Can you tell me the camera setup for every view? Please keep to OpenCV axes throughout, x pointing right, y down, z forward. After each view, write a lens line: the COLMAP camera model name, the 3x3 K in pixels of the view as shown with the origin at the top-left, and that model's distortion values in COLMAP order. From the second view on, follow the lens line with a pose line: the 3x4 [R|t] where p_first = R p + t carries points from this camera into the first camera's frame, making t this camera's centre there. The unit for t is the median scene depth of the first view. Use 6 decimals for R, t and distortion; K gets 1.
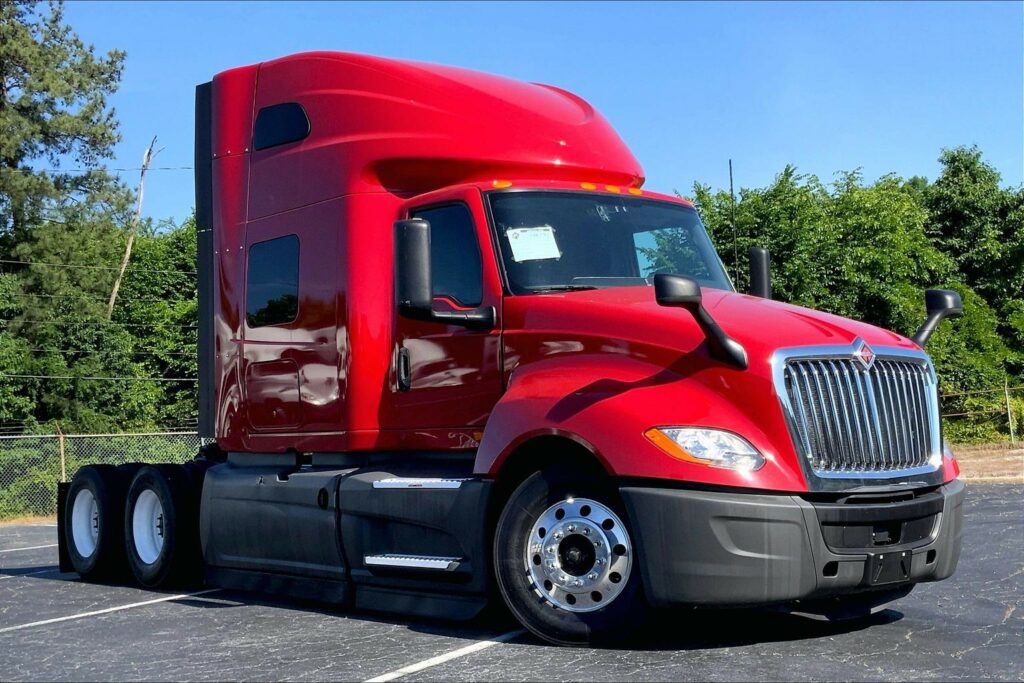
lens RADIAL K [[1437.5, 0, 512.2], [0, 1437.5, 336.4], [0, 0, 1]] dist [0.088122, -0.073847]
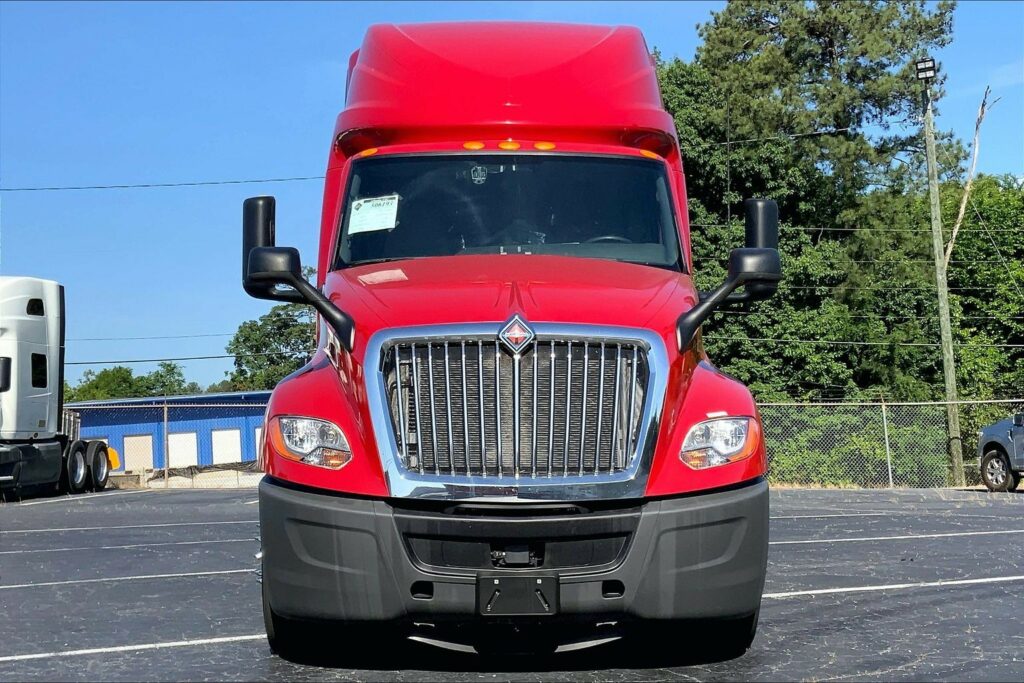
lens RADIAL K [[1477.2, 0, 512.0], [0, 1477.2, 341.5], [0, 0, 1]] dist [0.059295, -0.026674]
pose [[0.798087, -0.004999, -0.602522, 0.092177], [0.022210, 0.999530, 0.021126, -0.000156], [0.602133, -0.030243, 0.797823, 0.040634]]
